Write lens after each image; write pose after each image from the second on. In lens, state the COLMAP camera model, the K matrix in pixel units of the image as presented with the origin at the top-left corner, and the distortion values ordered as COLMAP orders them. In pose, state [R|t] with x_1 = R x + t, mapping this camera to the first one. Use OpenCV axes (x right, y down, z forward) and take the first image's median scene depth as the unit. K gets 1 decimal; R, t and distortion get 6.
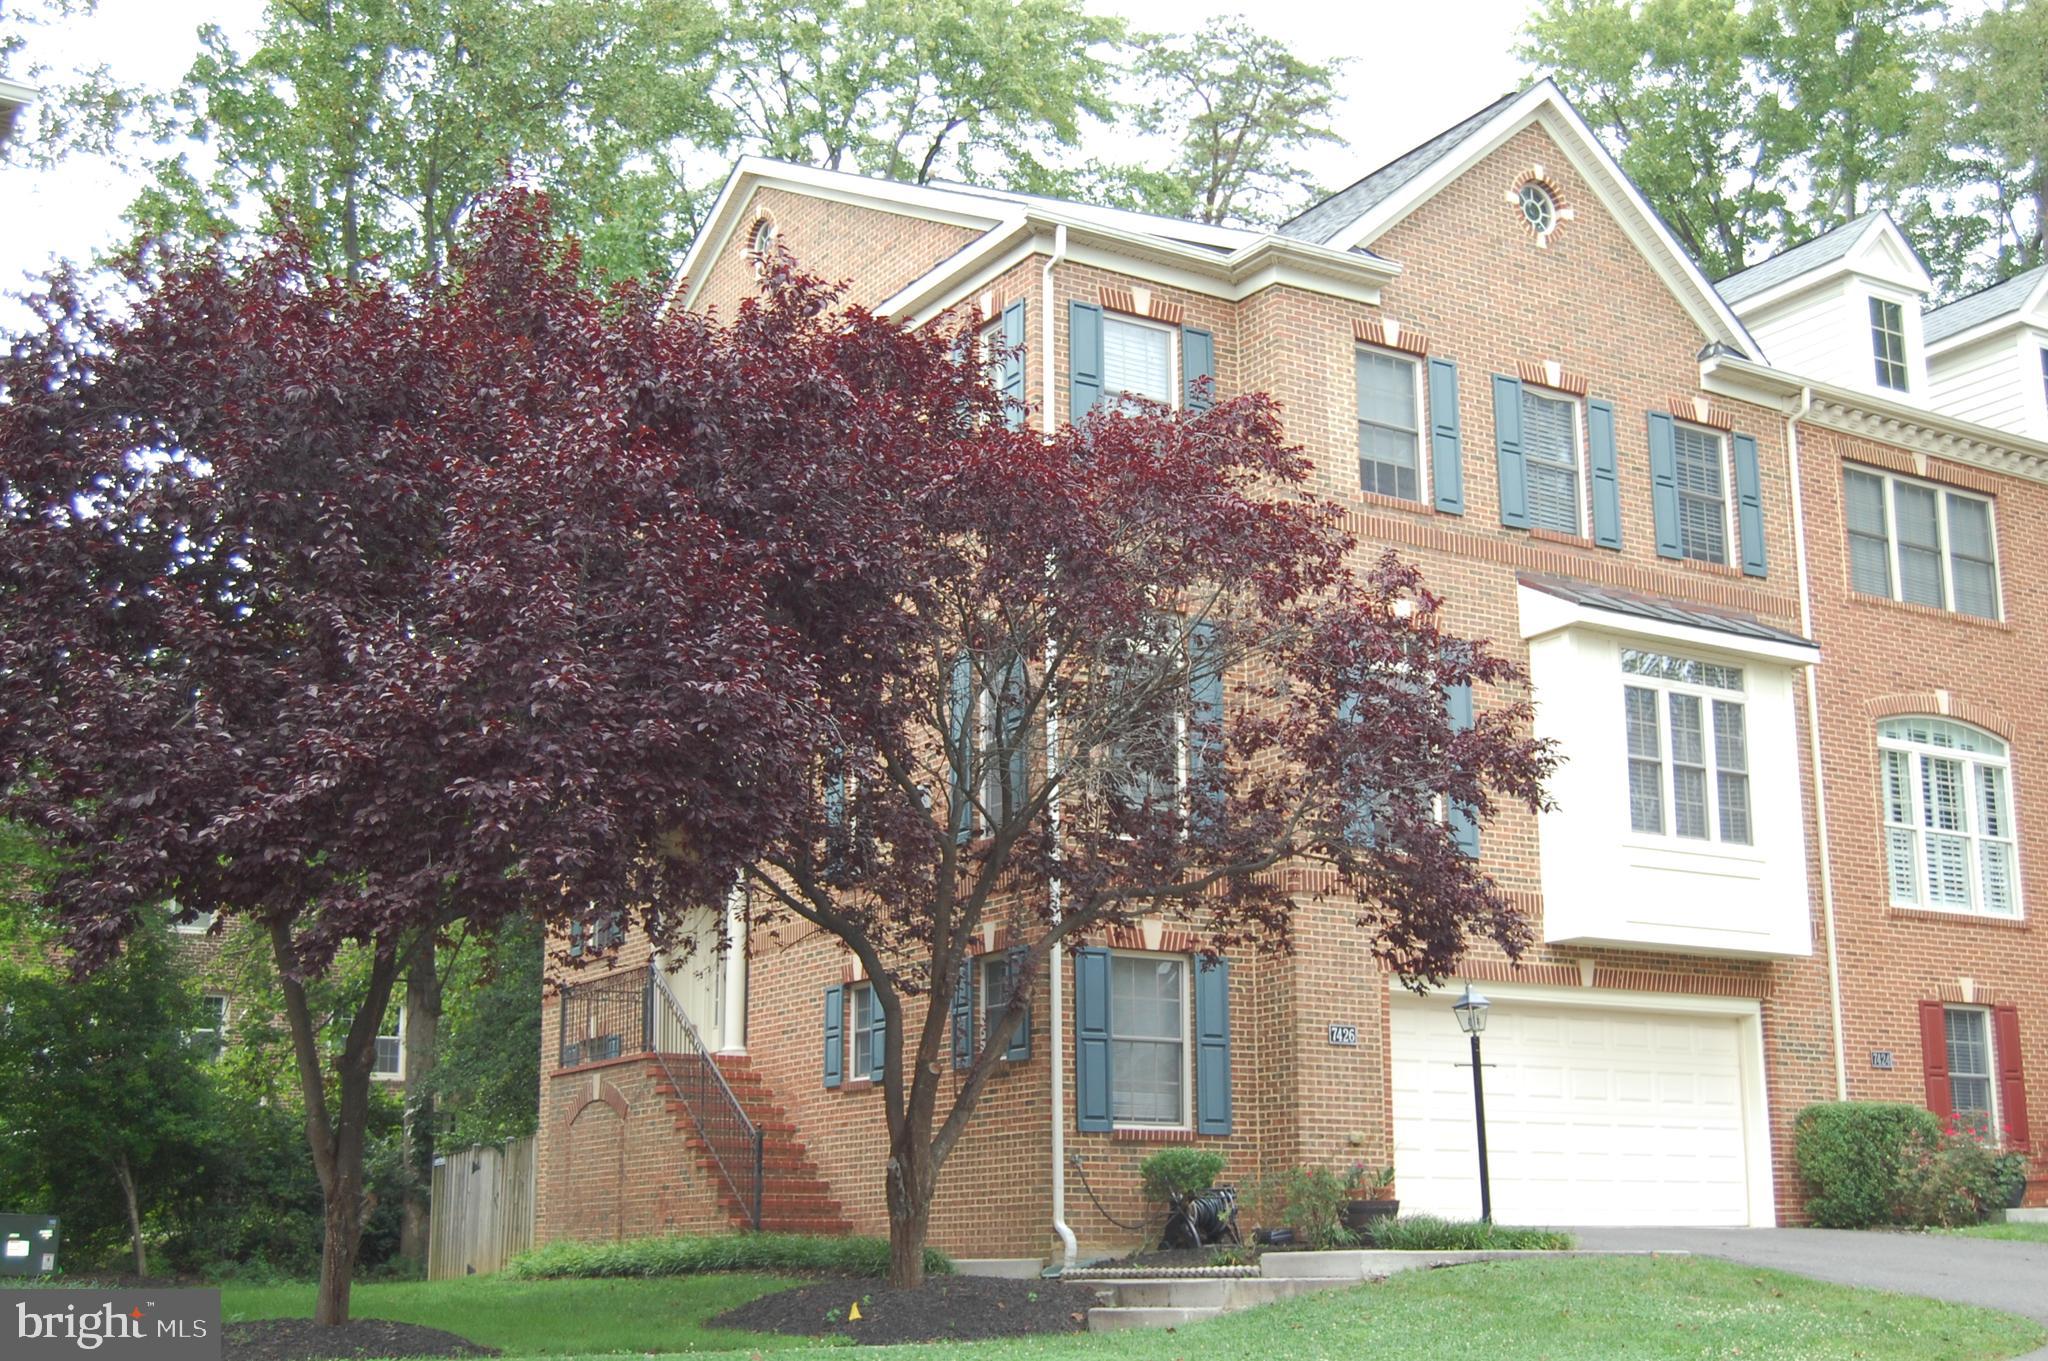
lens RADIAL K [[2519.9, 0, 1024.0], [0, 2519.9, 680.5], [0, 0, 1]] dist [-0.069384, -0.020416]
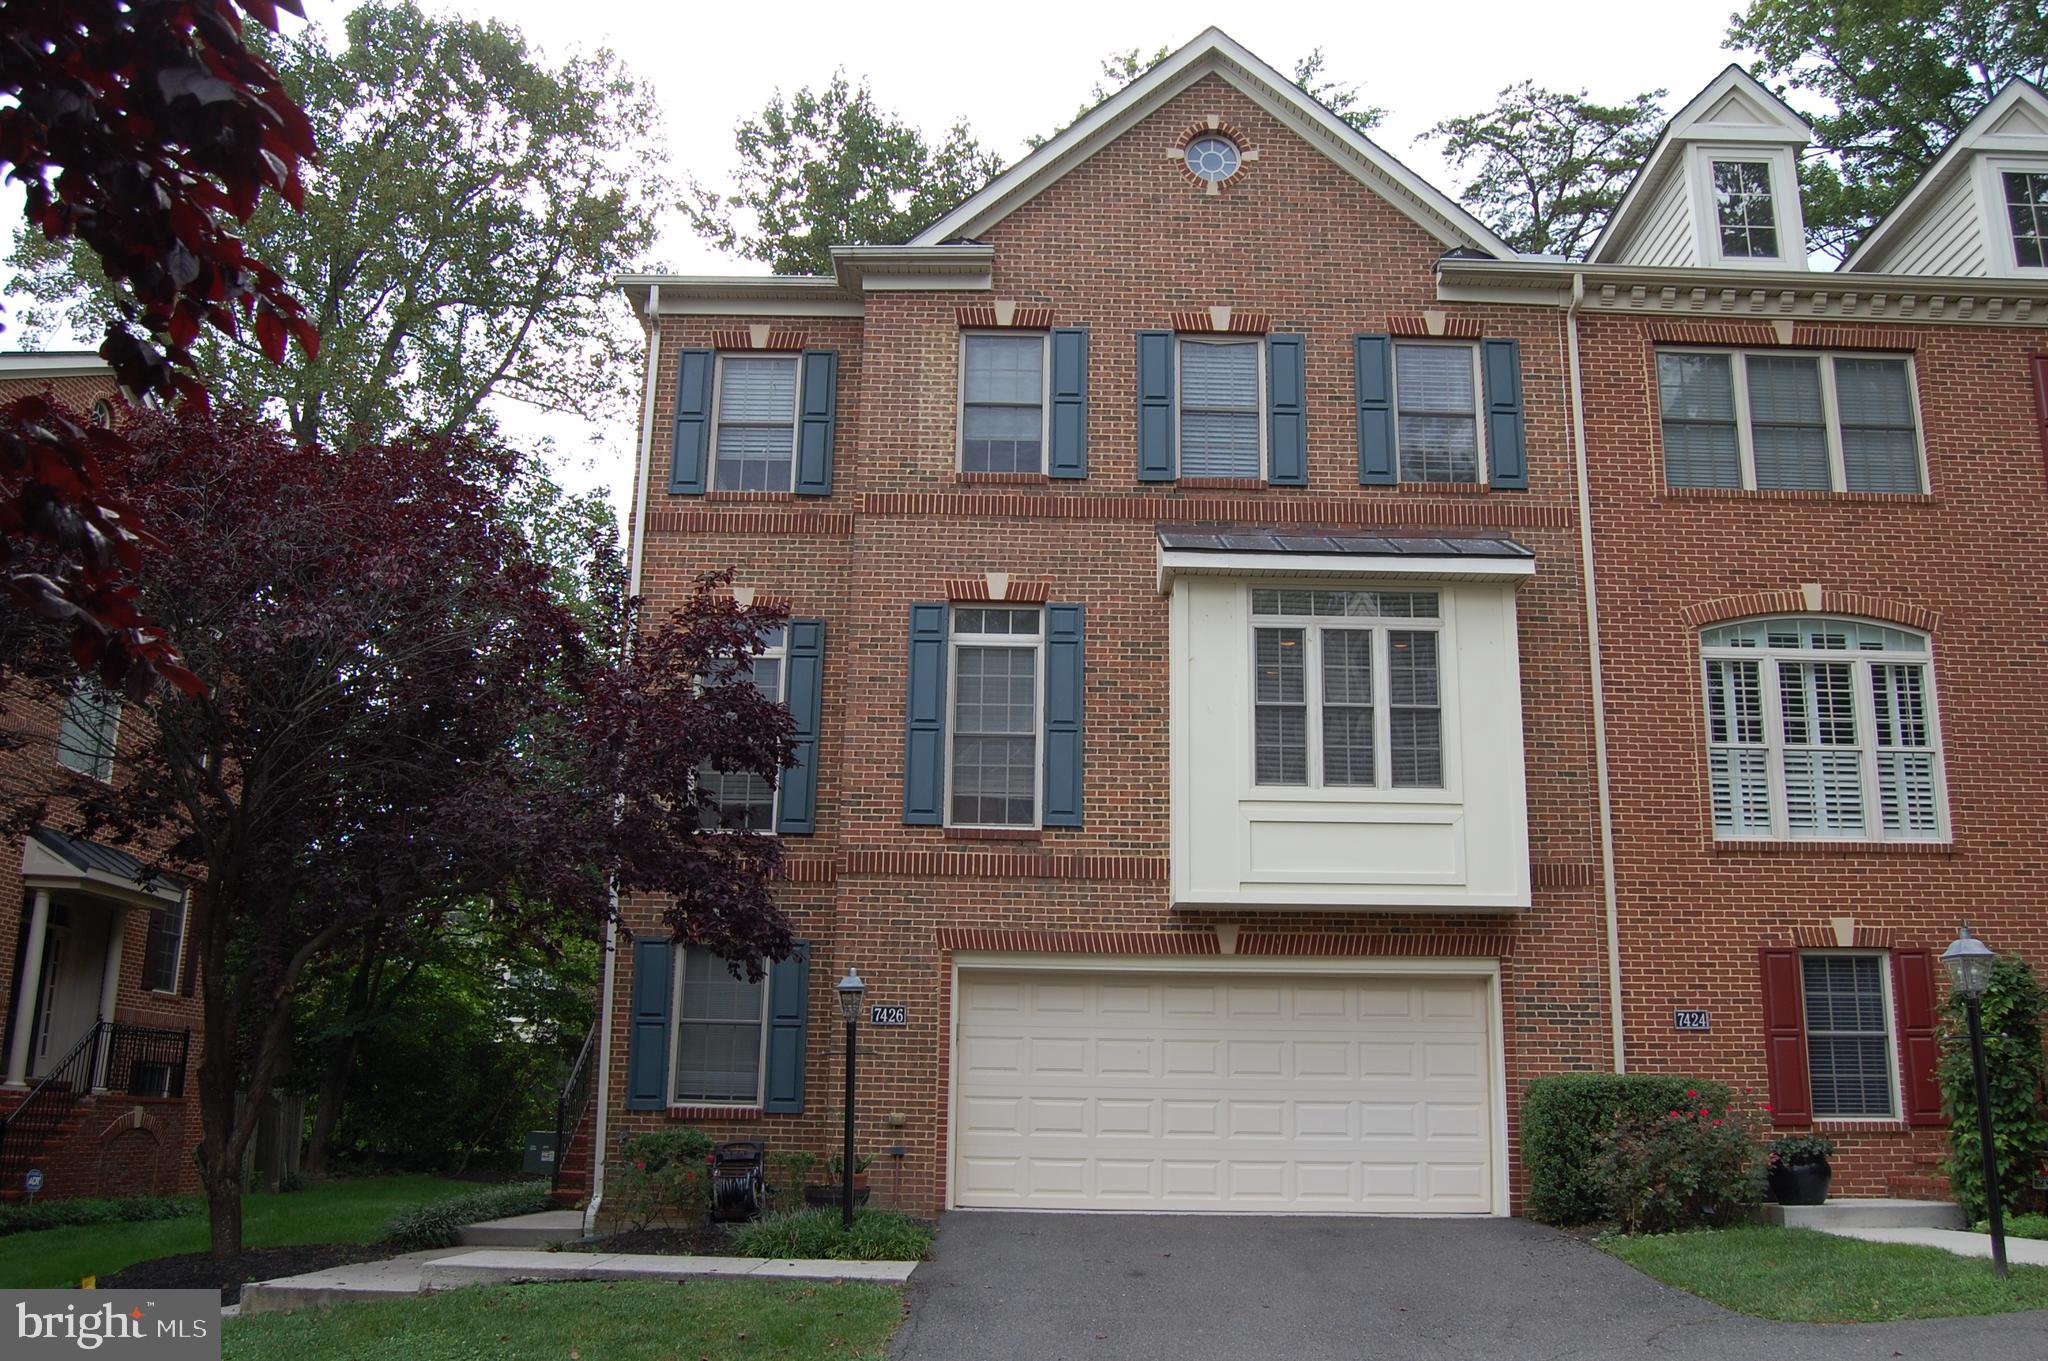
lens RADIAL K [[1767.2, 0, 1024.0], [0, 1767.2, 680.5], [0, 0, 1]] dist [-0.093735, 0.009641]
pose [[0.850666, -0.113326, -0.513346, 0.482084], [0.100544, 0.993535, -0.052721, 0.045320], [0.516002, -0.006766, 0.856561, 0.379966]]
